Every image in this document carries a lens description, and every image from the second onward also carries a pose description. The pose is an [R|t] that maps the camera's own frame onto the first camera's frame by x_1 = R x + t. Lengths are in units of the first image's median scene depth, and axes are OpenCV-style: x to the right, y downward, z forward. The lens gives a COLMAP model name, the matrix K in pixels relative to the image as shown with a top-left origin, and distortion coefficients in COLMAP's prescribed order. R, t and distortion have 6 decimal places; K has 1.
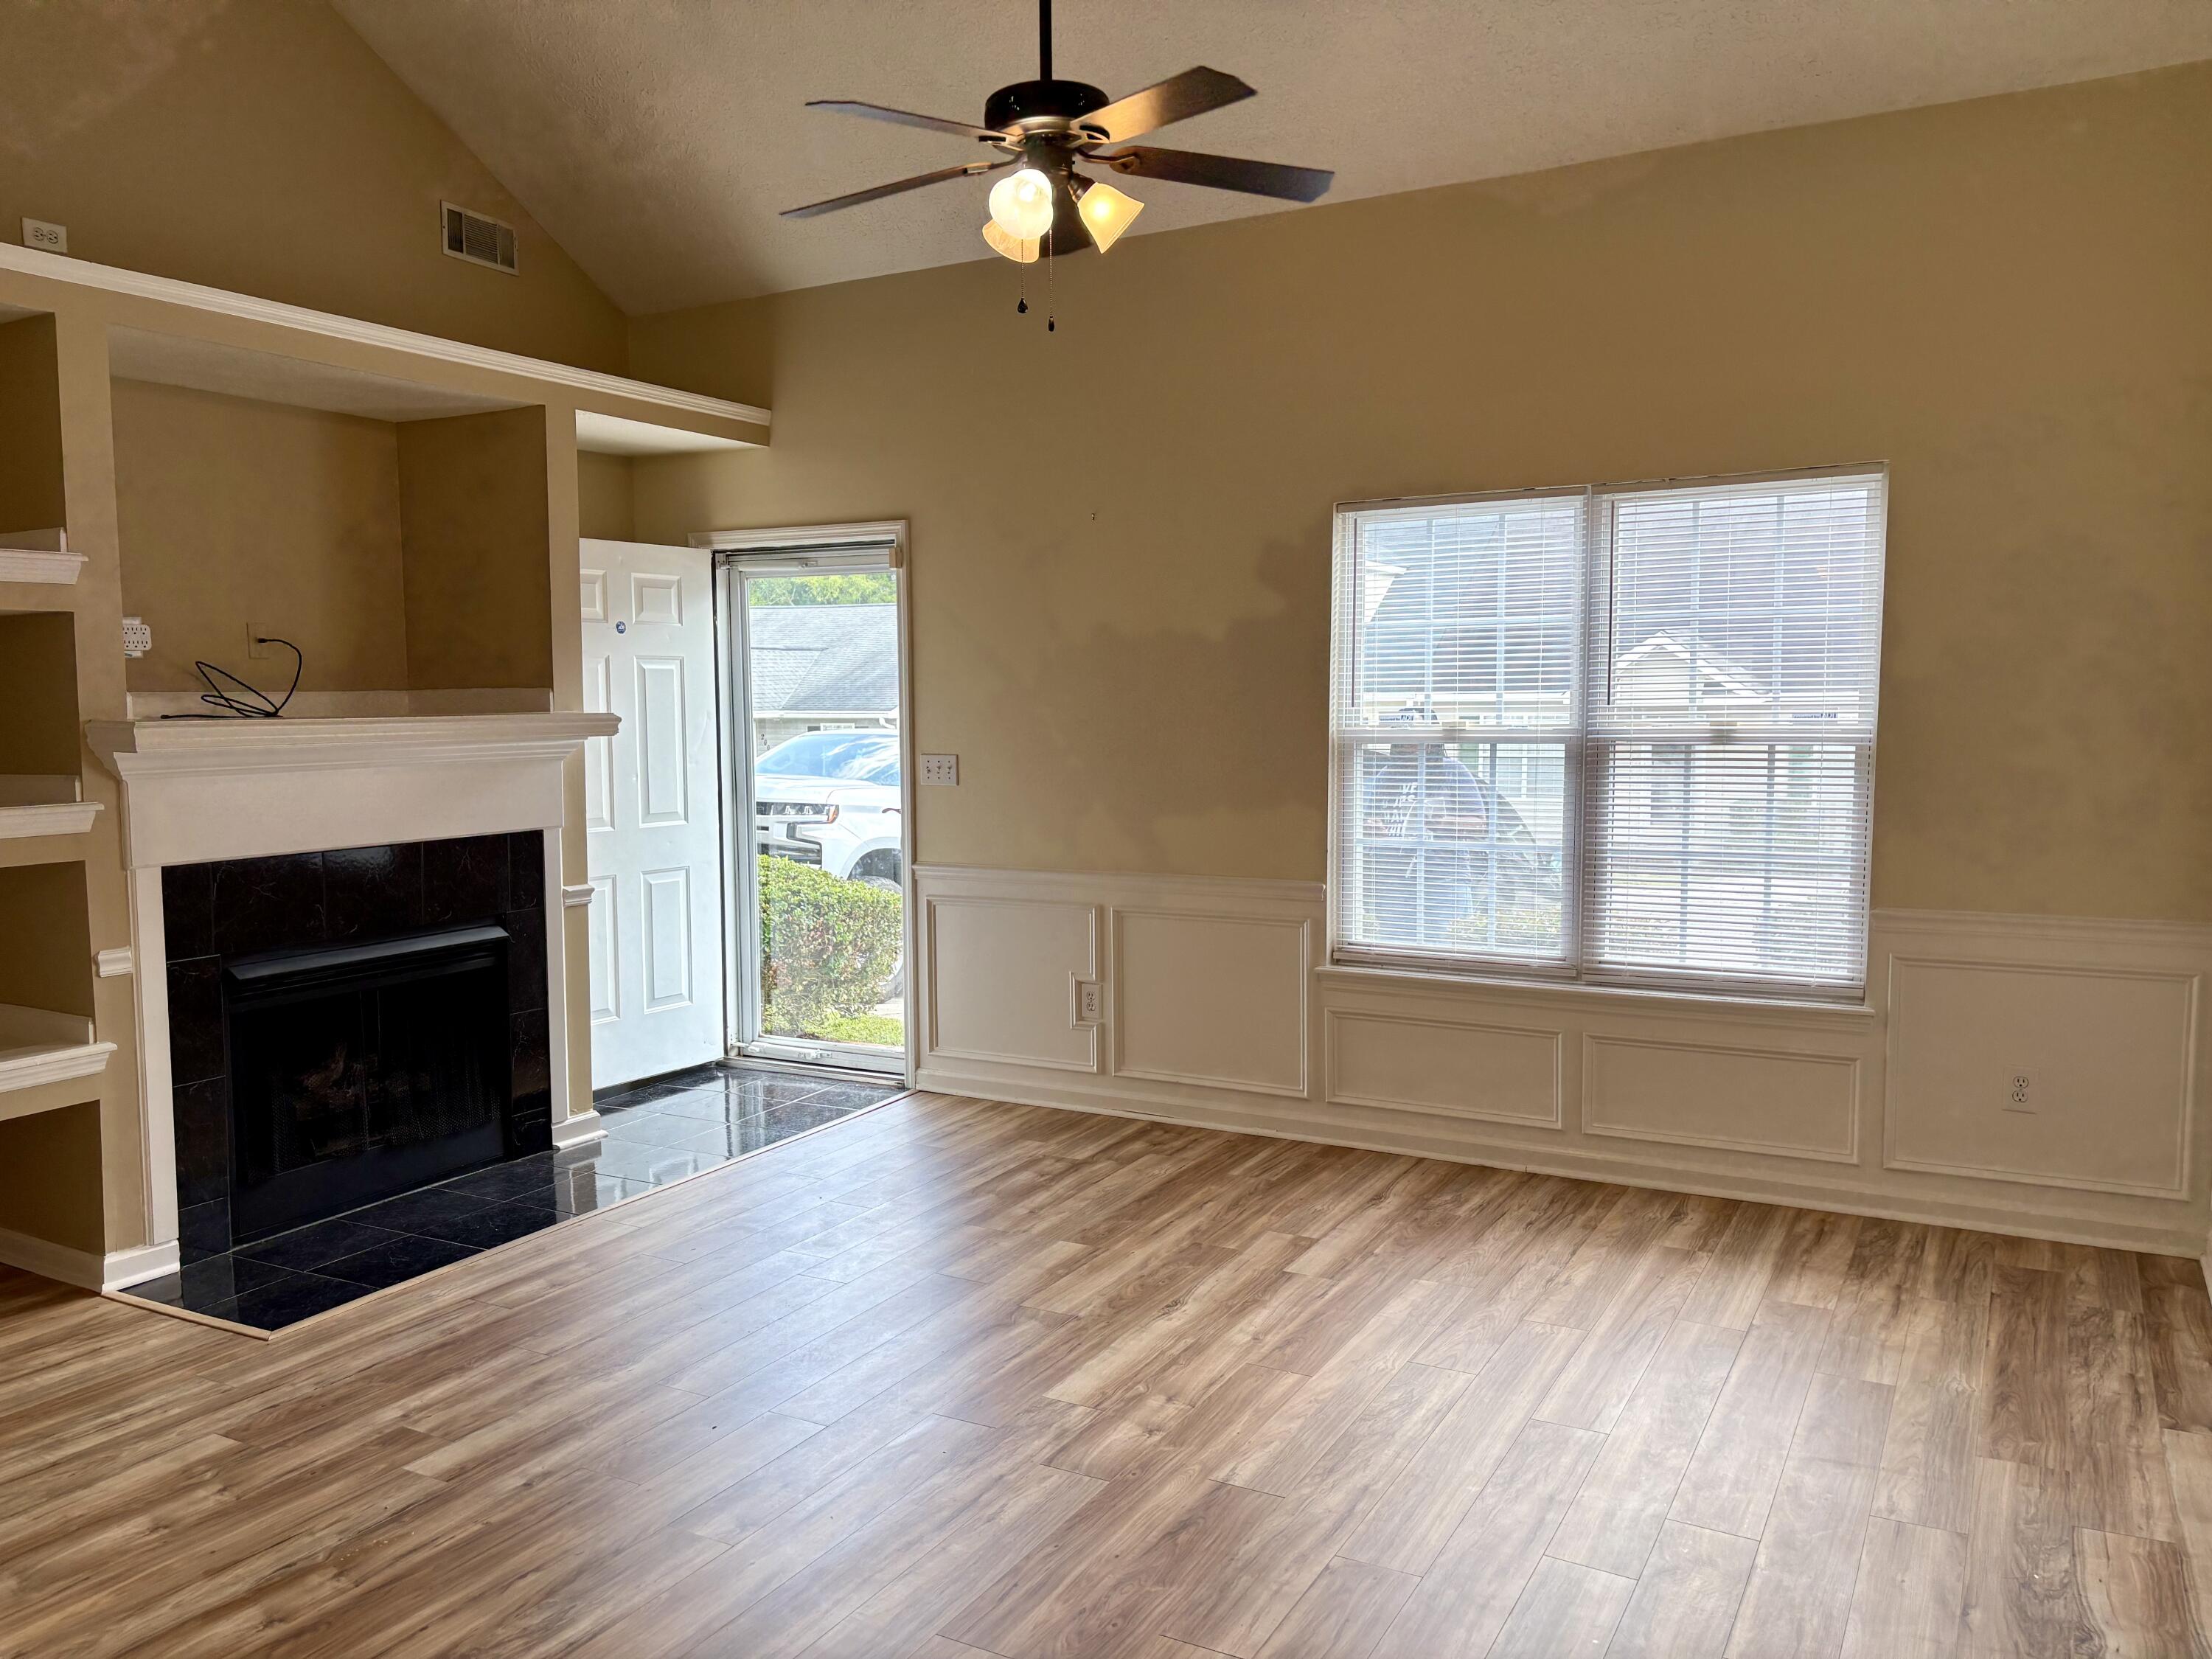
lens RADIAL K [[1673.5, 0, 1106.0], [0, 1673.5, 829.5], [0, 0, 1]] dist [0.061137, -0.059833]
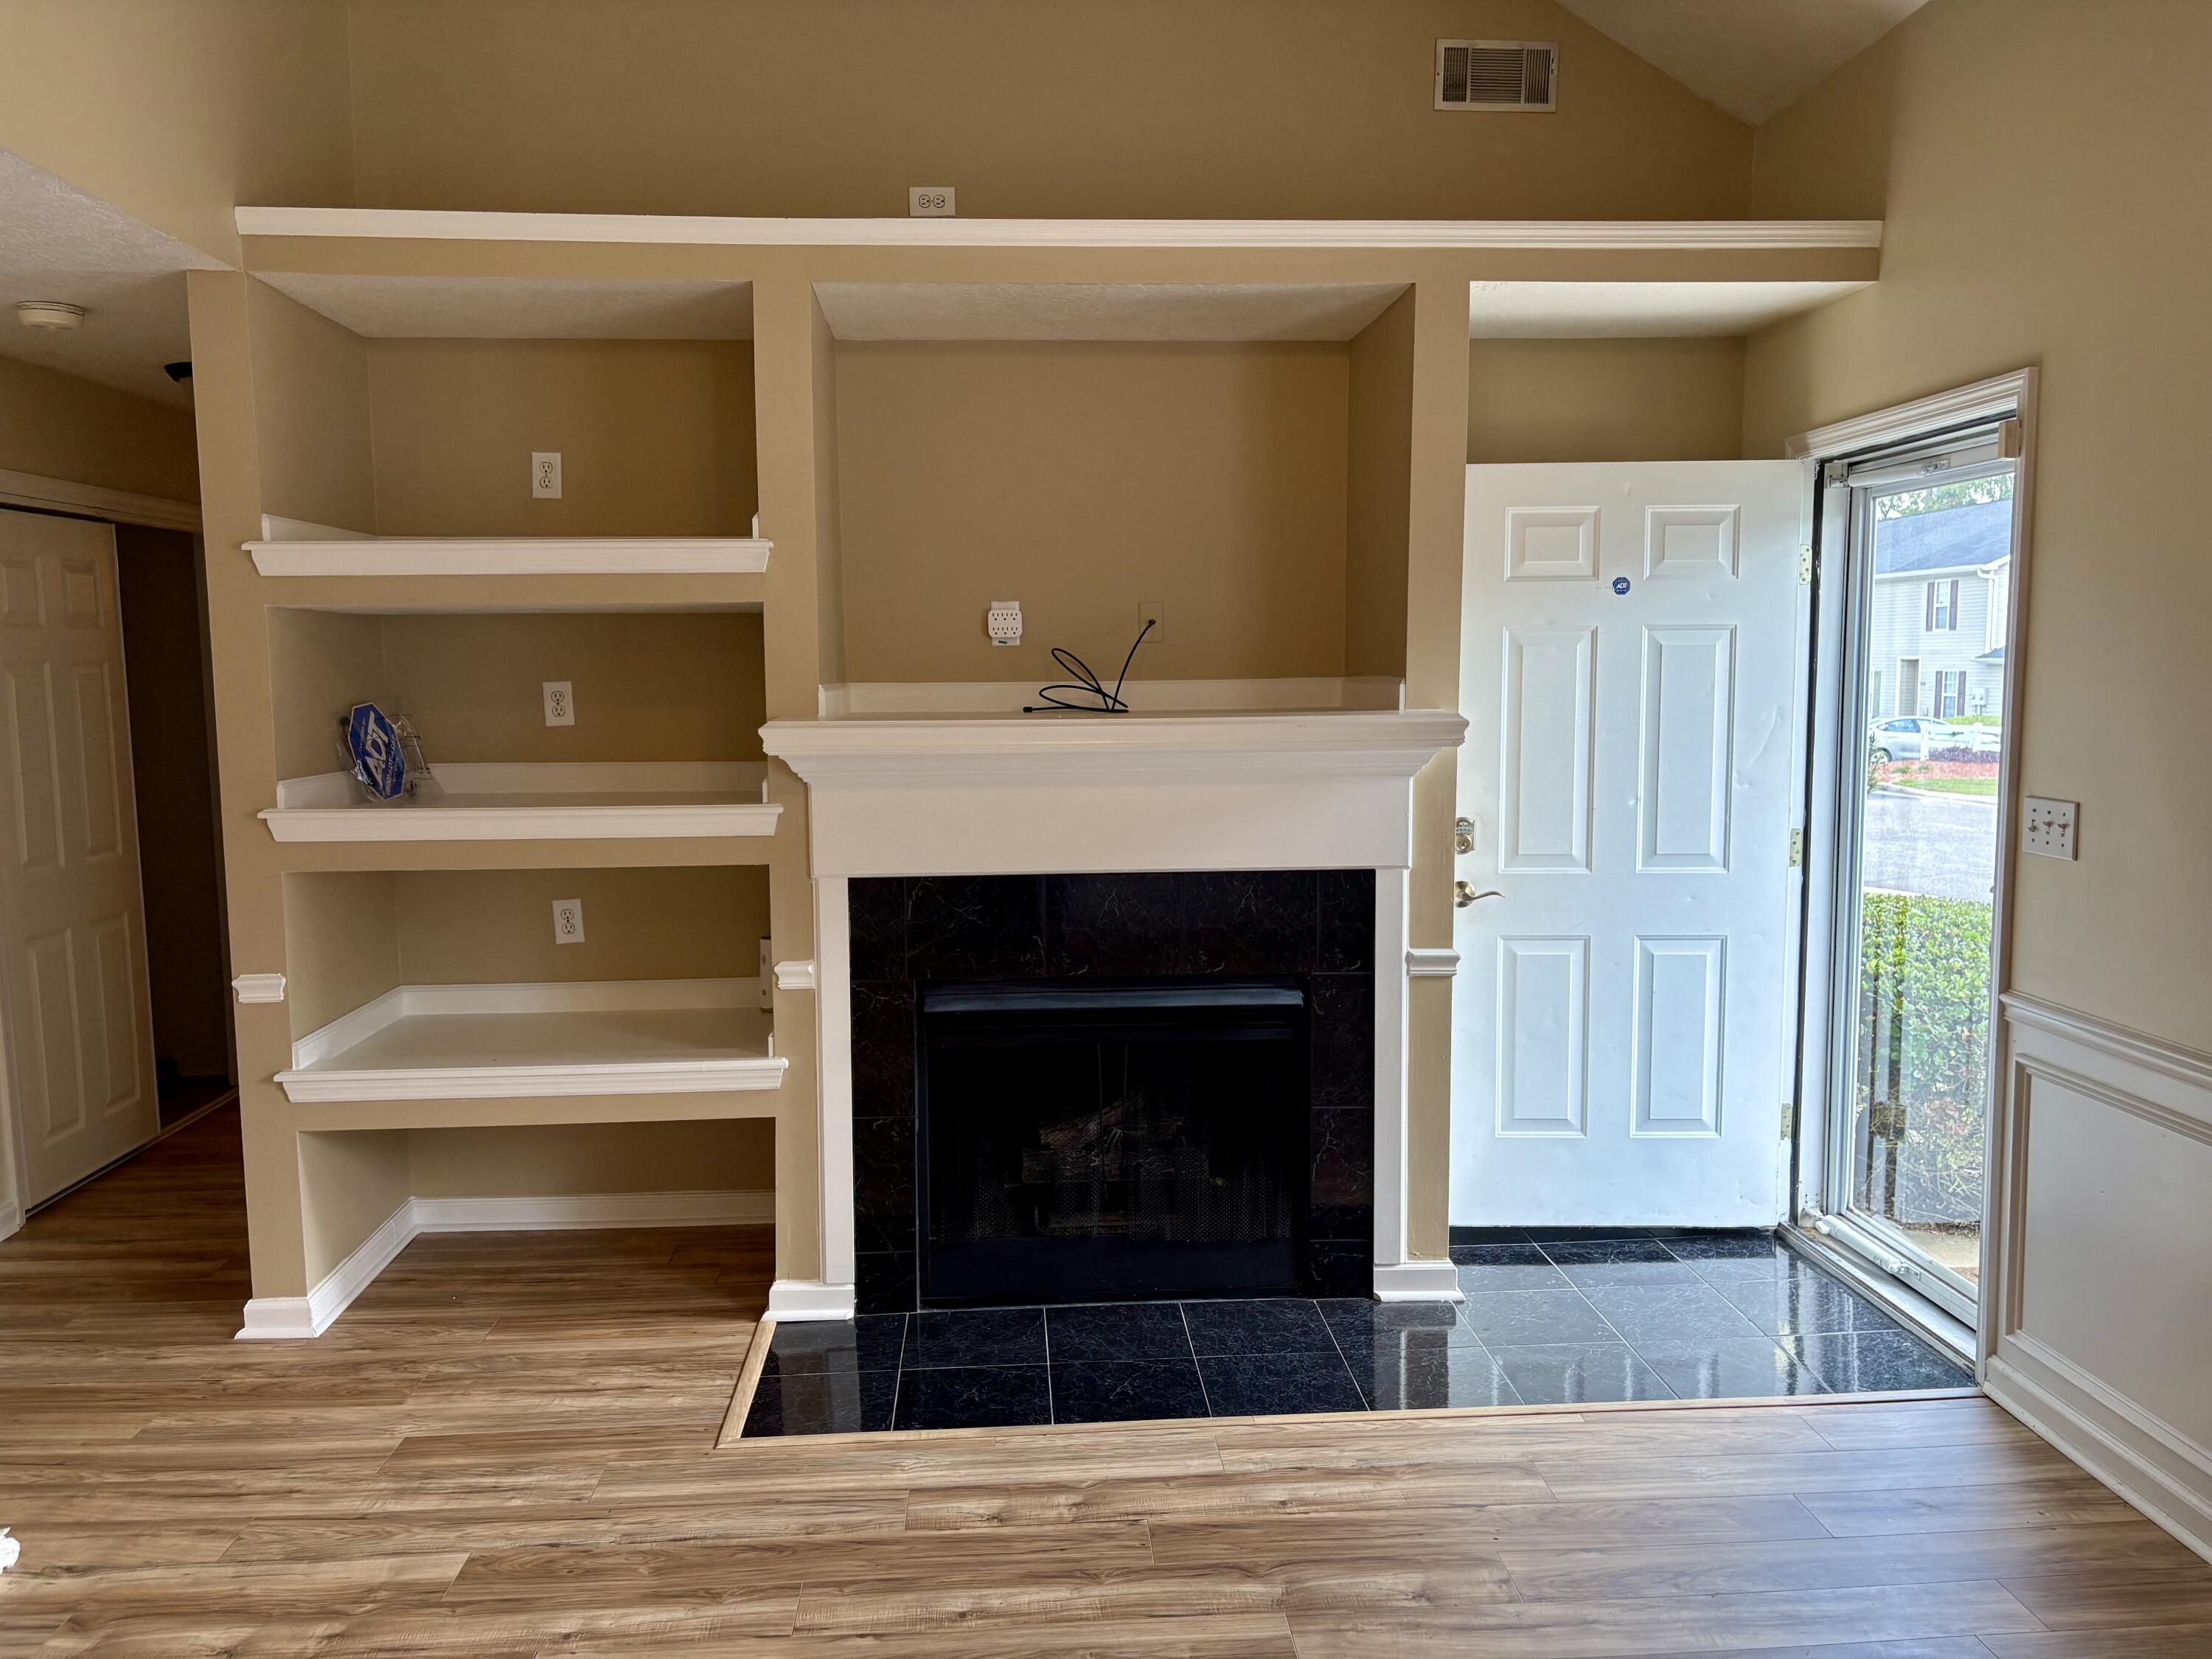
lens RADIAL K [[1673.5, 0, 1106.0], [0, 1673.5, 829.5], [0, 0, 1]] dist [0.061137, -0.059833]
pose [[0.537645, 0.085448, -0.838830, 0.230648], [-0.065193, 0.996086, 0.059681, -0.056904], [0.840647, 0.022599, 0.541112, 0.533684]]
